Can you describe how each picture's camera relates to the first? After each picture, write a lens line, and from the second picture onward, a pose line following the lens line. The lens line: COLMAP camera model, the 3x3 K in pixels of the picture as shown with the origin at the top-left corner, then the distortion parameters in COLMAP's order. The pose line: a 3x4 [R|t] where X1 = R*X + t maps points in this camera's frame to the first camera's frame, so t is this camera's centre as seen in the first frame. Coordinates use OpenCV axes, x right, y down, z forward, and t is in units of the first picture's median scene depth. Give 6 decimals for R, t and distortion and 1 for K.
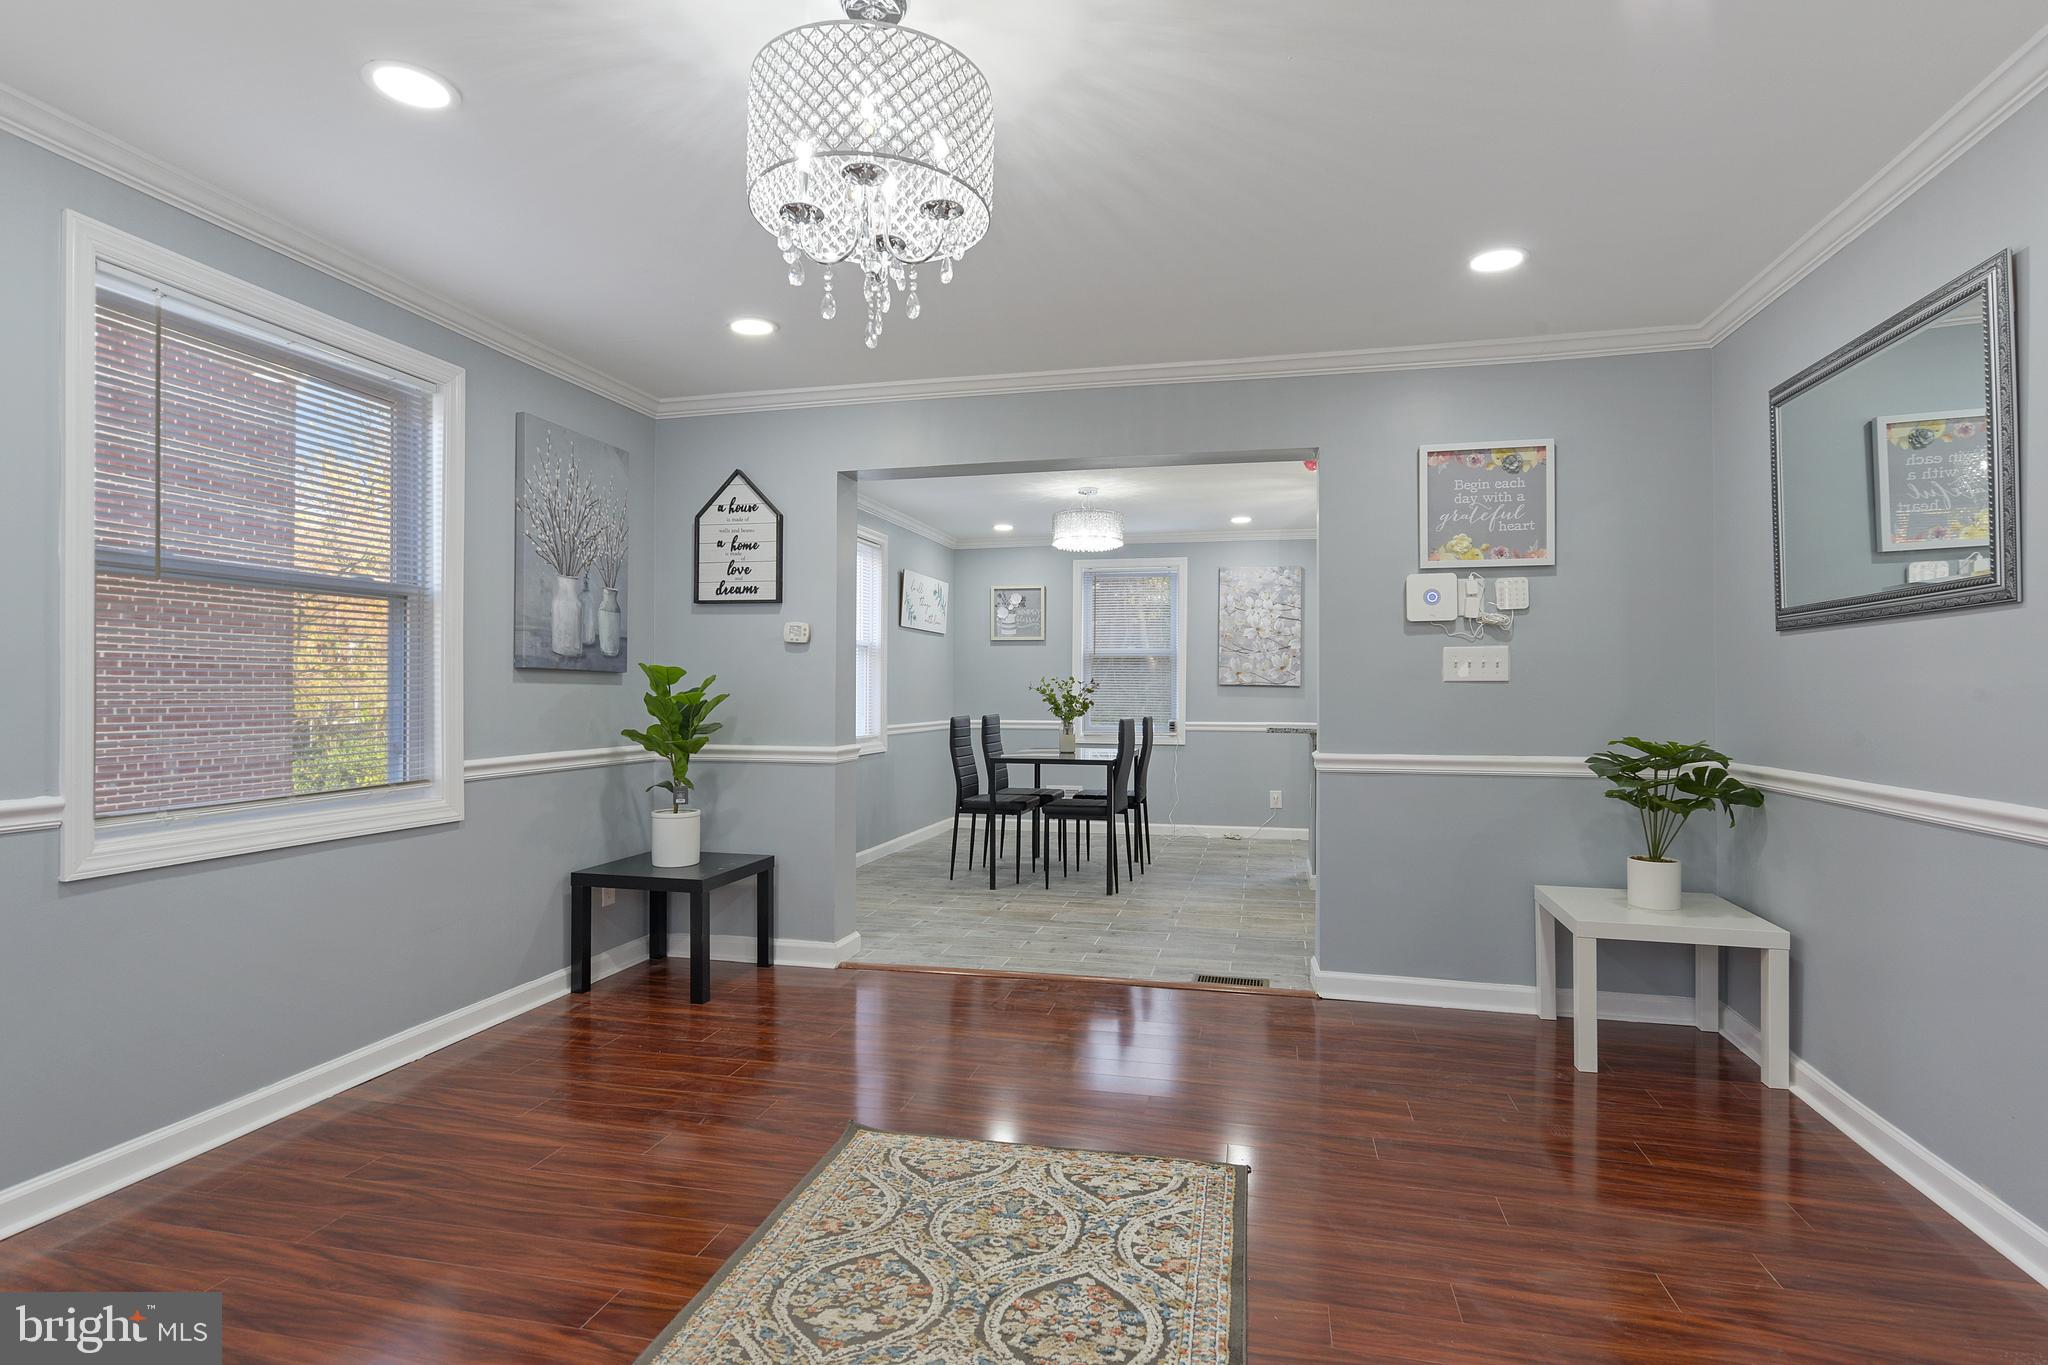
lens RADIAL K [[1018.5, 0, 1020.3], [0, 1018.5, 685.4], [0, 0, 1]] dist [0.001780, 0.000065]
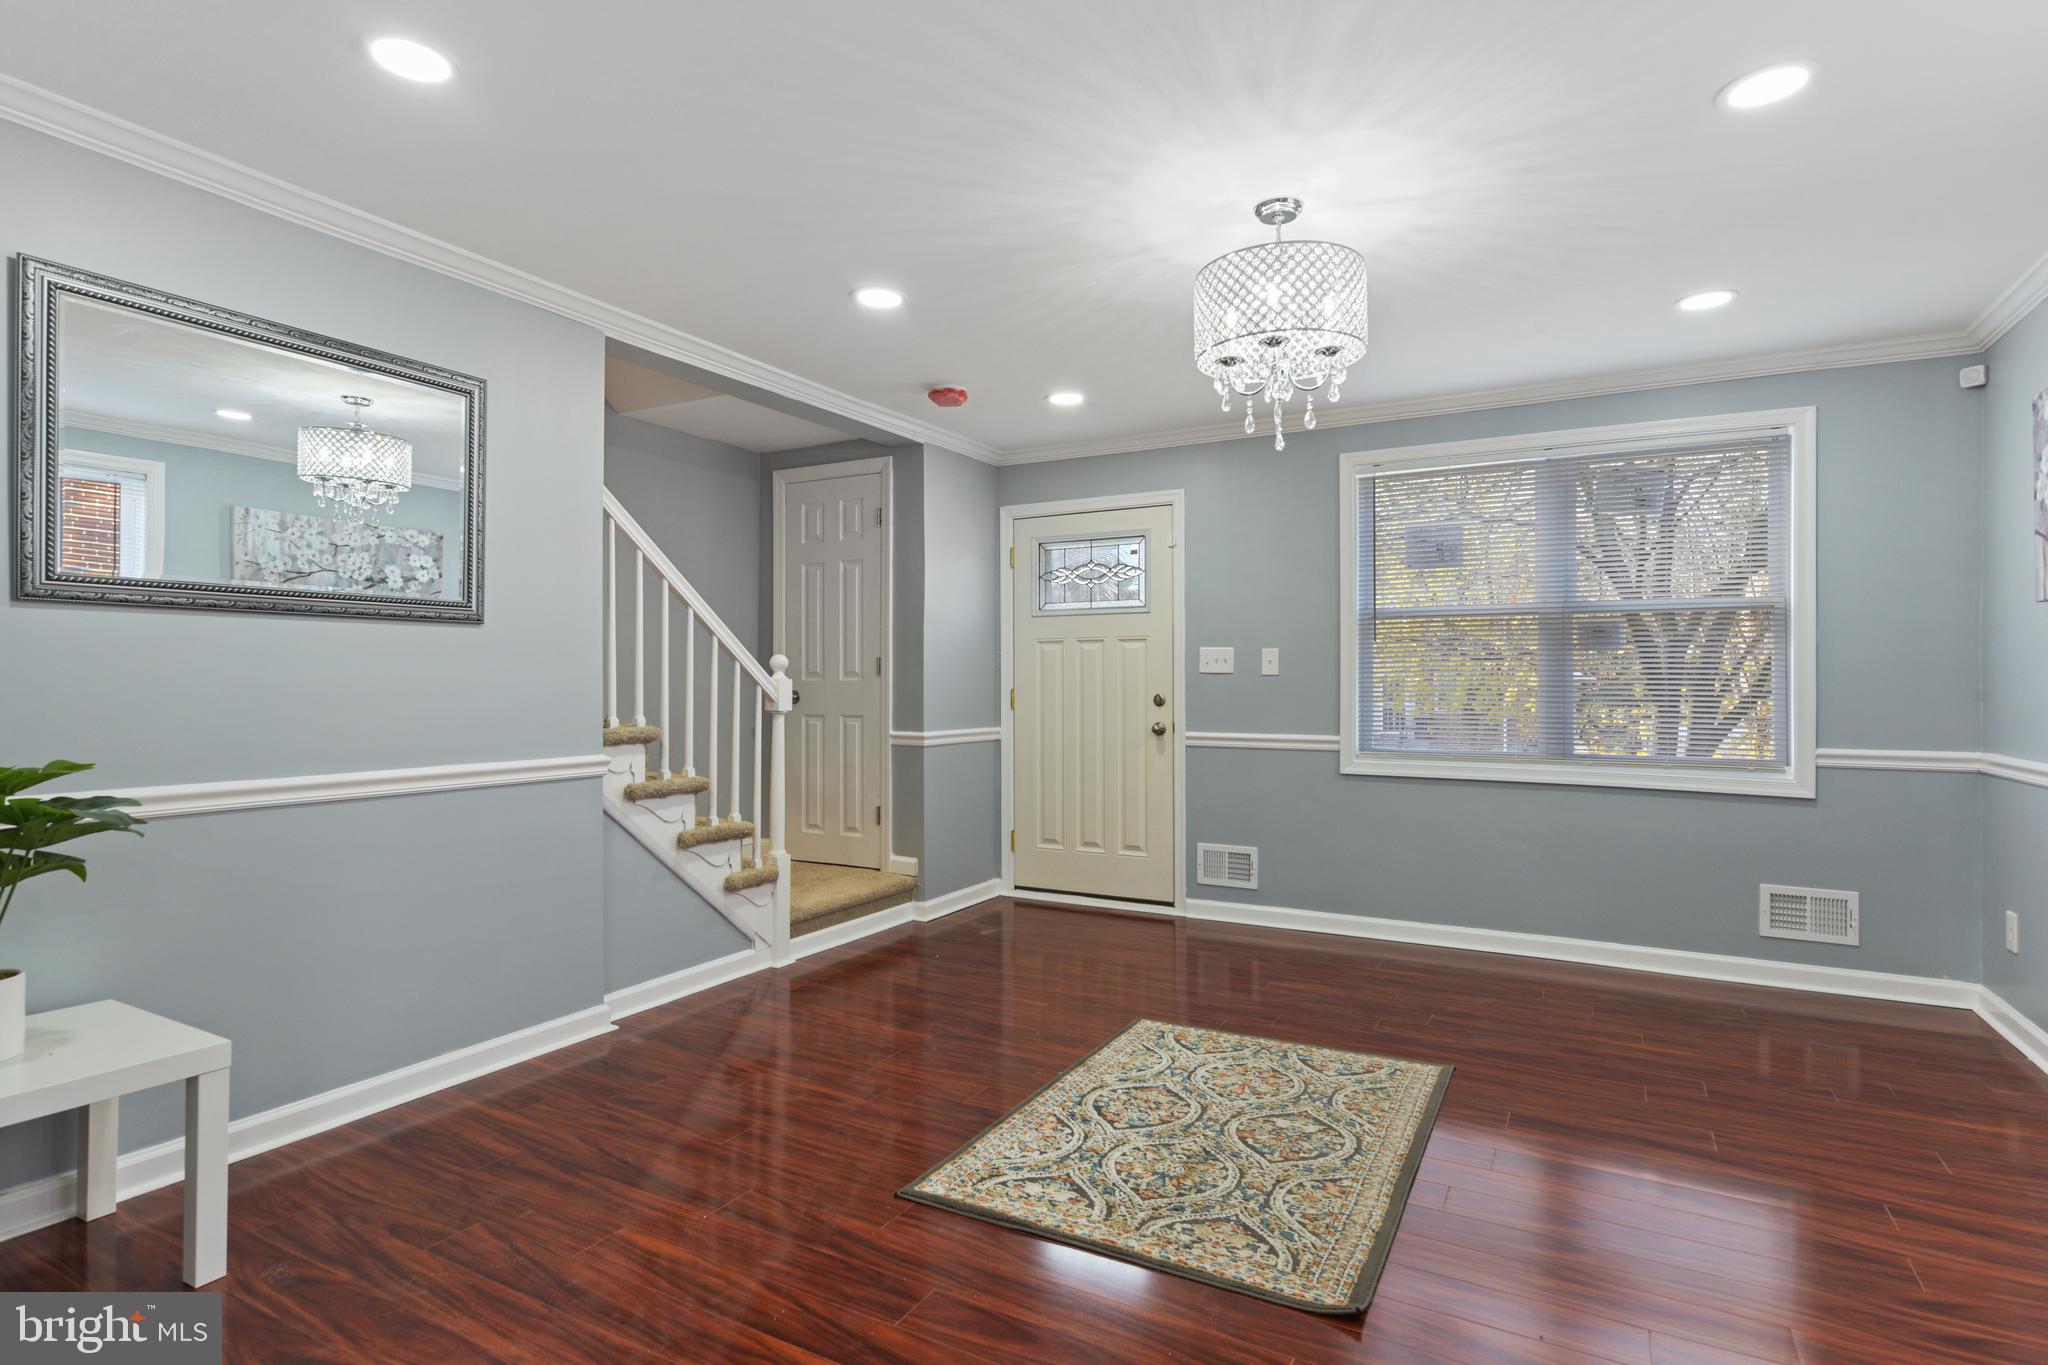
lens RADIAL K [[1041.1, 0, 1026.6], [0, 1041.1, 692.6], [0, 0, 1]] dist [-0.004974, 0.000896]
pose [[-0.961743, -0.001616, 0.273947, -0.155786], [-0.000547, 0.999992, 0.003977, 0.007414], [-0.273951, 0.003675, -0.961737, 1.906948]]
